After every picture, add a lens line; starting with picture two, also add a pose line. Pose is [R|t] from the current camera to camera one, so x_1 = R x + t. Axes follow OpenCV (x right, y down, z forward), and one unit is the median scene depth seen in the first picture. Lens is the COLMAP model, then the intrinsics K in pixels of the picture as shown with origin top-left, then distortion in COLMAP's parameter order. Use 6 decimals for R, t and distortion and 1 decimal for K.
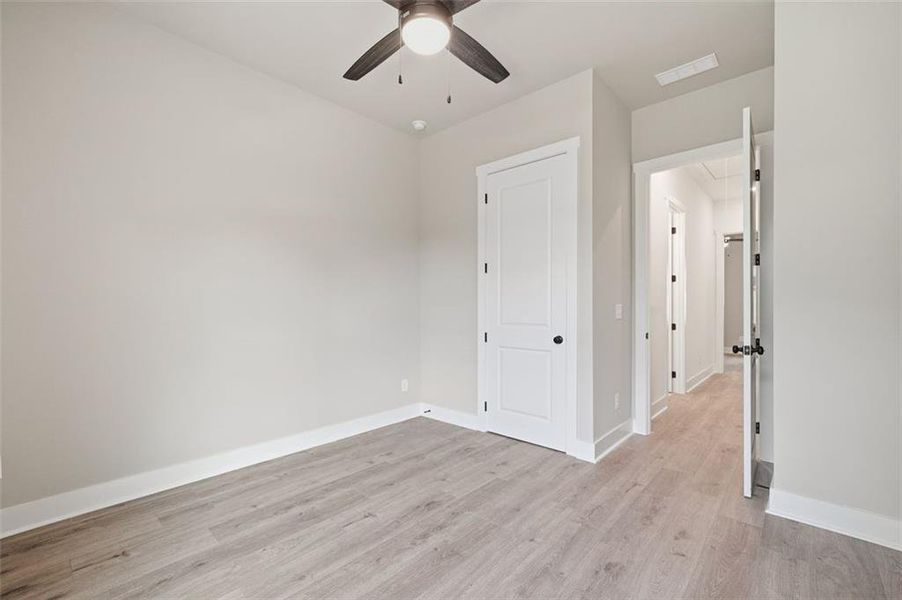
lens RADIAL K [[381.4, 0, 453.2], [0, 381.4, 303.8], [0, 0, 1]] dist [0.000069, 0.000266]
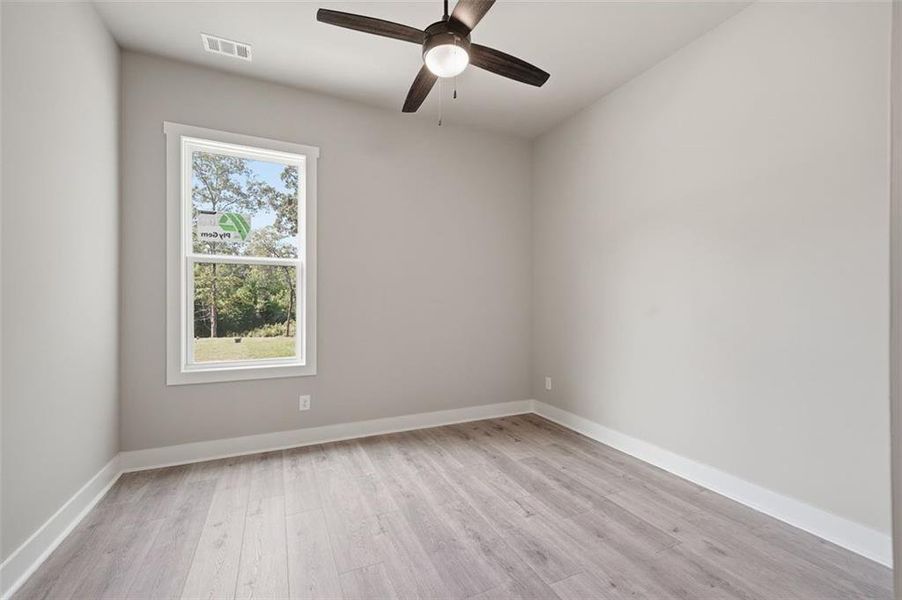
lens RADIAL K [[381.4, 0, 453.2], [0, 381.4, 303.8], [0, 0, 1]] dist [0.000069, 0.000266]
pose [[-0.386108, 0.005658, -0.922436, 0.744811], [0.004803, 0.999980, 0.004123, -0.004608], [0.922441, -0.002839, -0.386128, 1.144955]]
